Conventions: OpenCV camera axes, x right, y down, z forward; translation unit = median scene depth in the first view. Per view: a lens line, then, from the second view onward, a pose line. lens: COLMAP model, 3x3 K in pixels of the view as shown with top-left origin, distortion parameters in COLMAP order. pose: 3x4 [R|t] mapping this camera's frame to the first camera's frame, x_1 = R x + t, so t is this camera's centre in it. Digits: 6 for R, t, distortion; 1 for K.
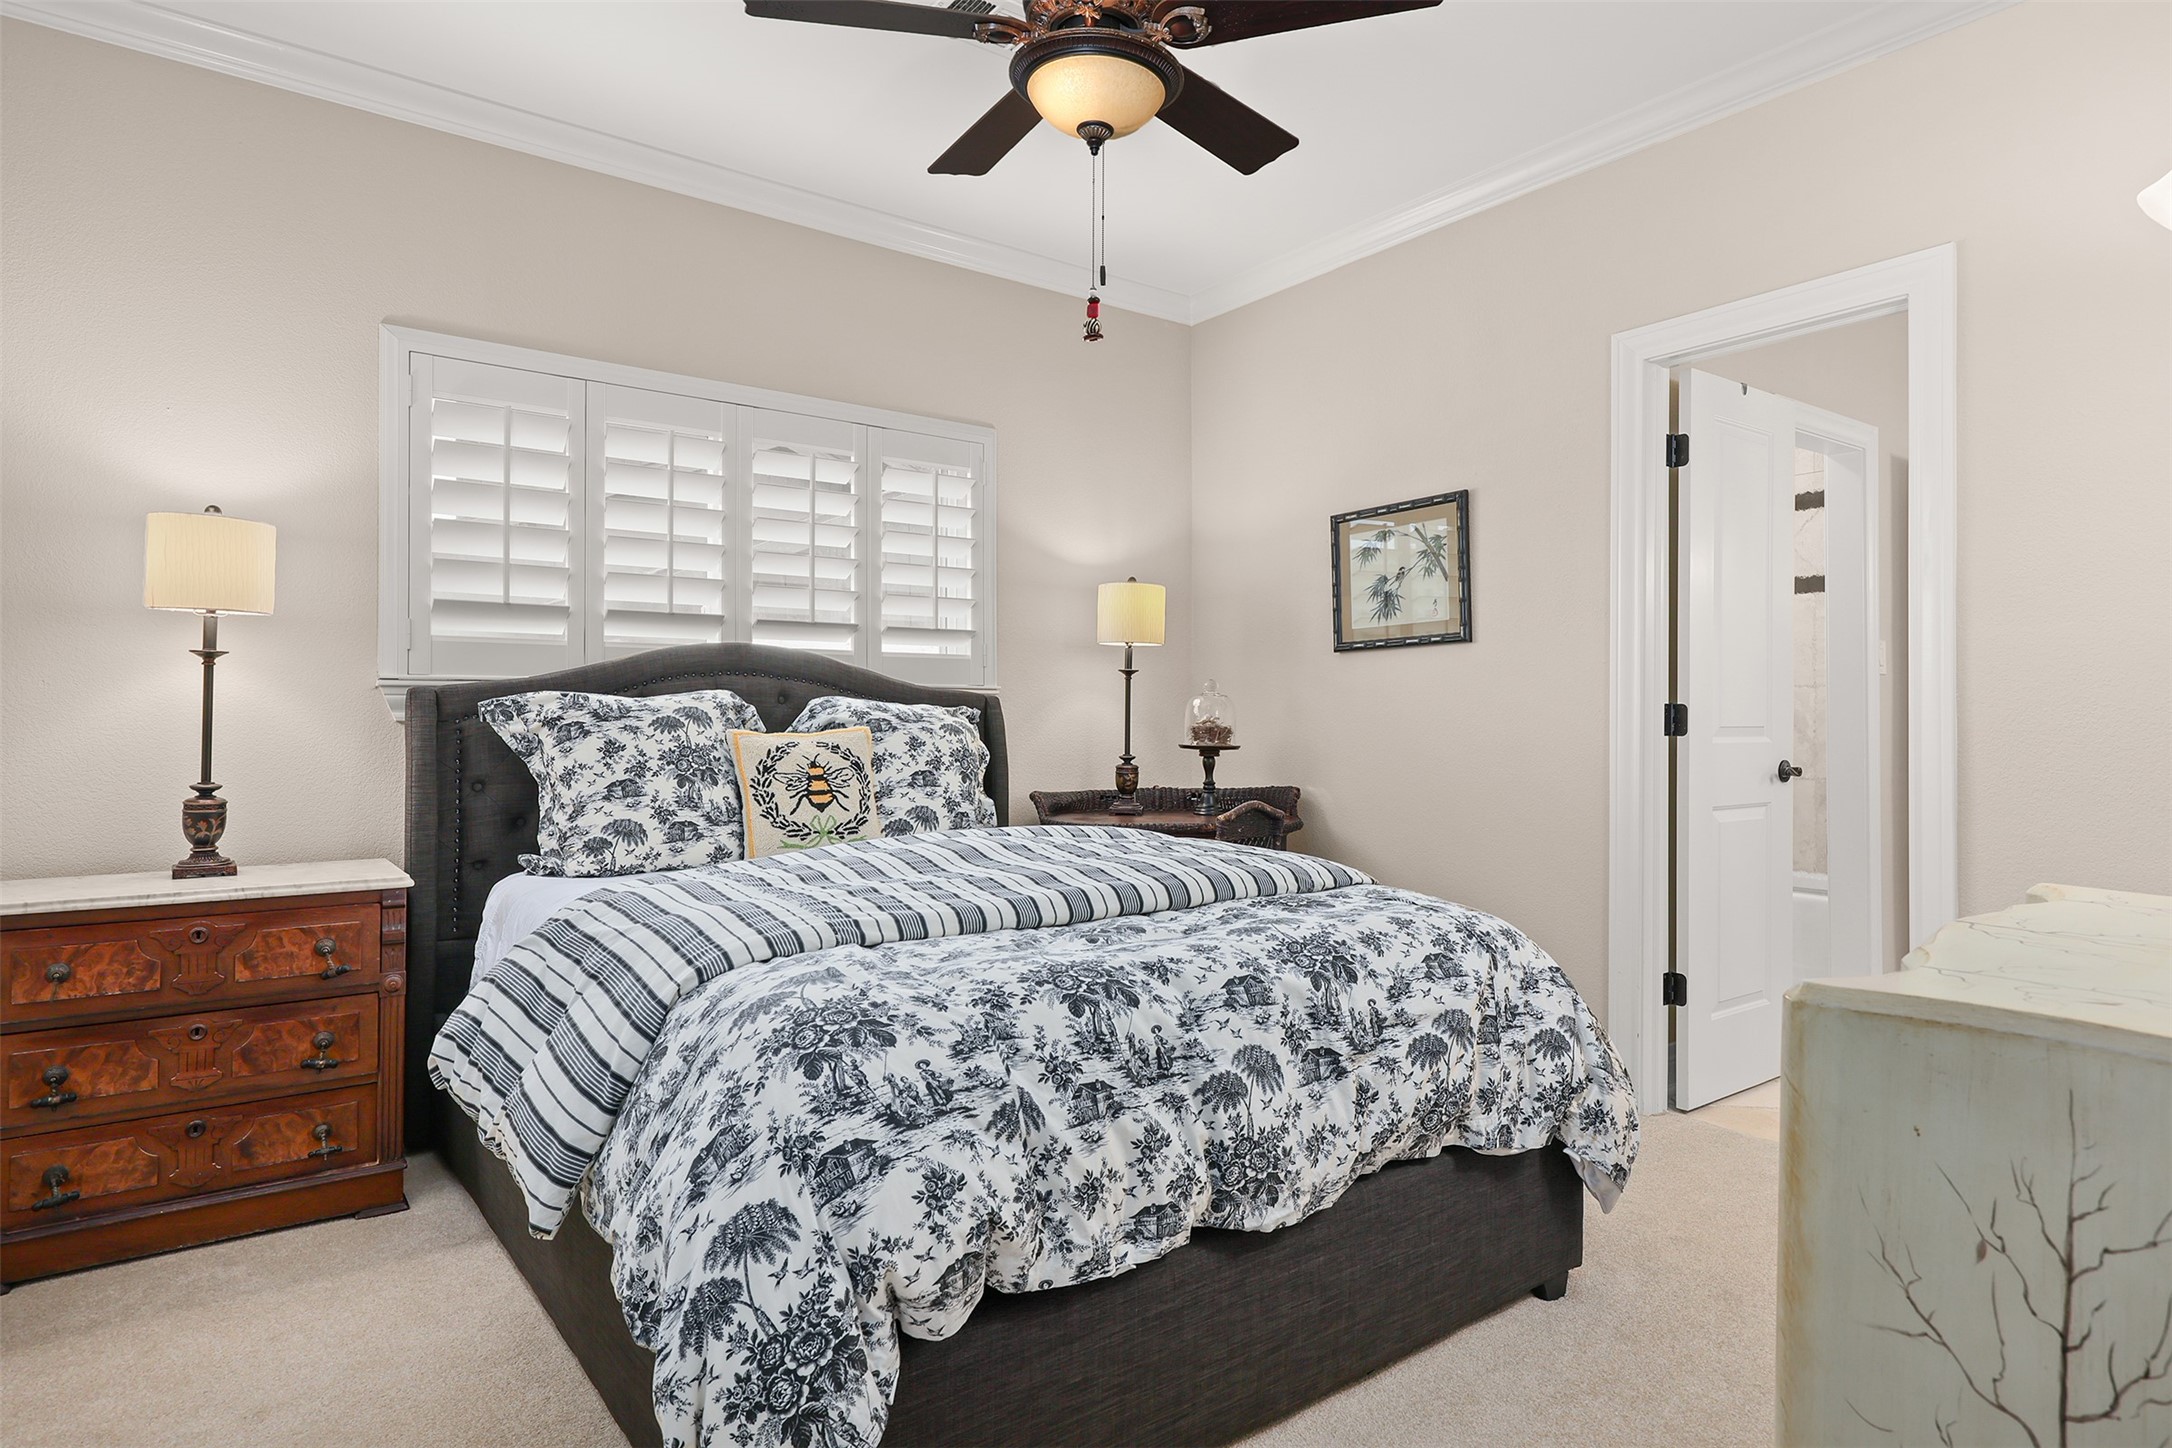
lens RADIAL K [[1188.4, 0, 1083.1], [0, 1188.4, 719.1], [0, 0, 1]] dist [0.008789, 0.000661]
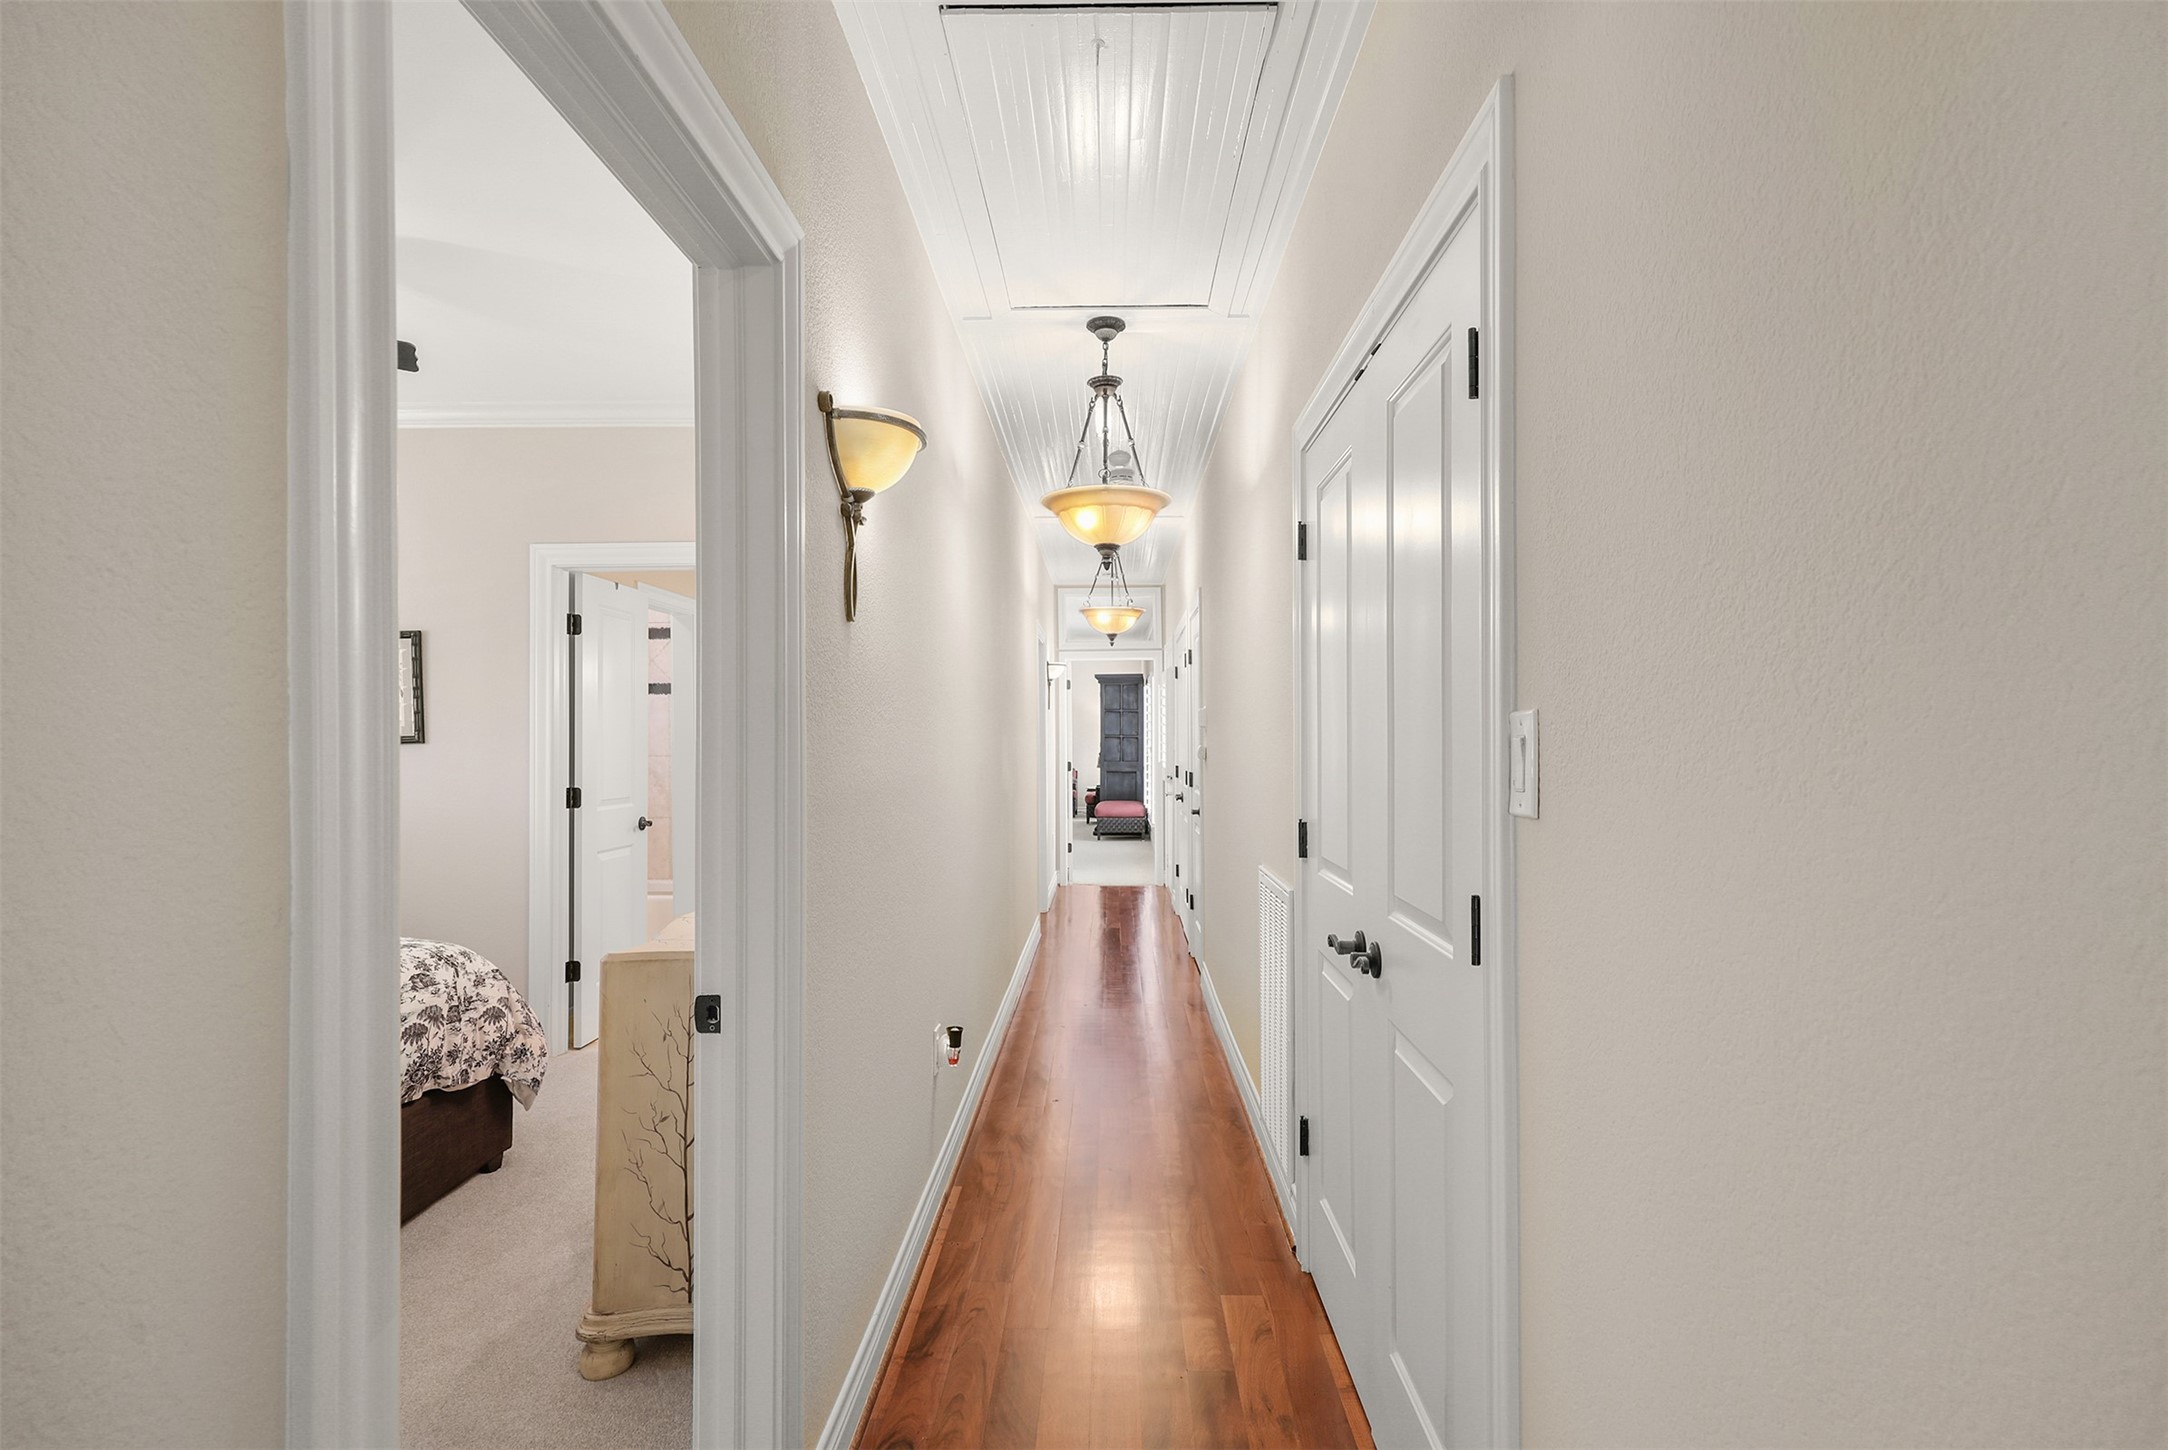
lens RADIAL K [[1033.7, 0, 1084.8], [0, 1033.7, 734.3], [0, 0, 1]] dist [0.005050, 0.000089]
pose [[0.613761, 0.002276, 0.789489, -0.246017], [0.004021, 0.999974, -0.006009, -0.109732], [-0.789482, 0.006862, 0.613735, -0.549843]]
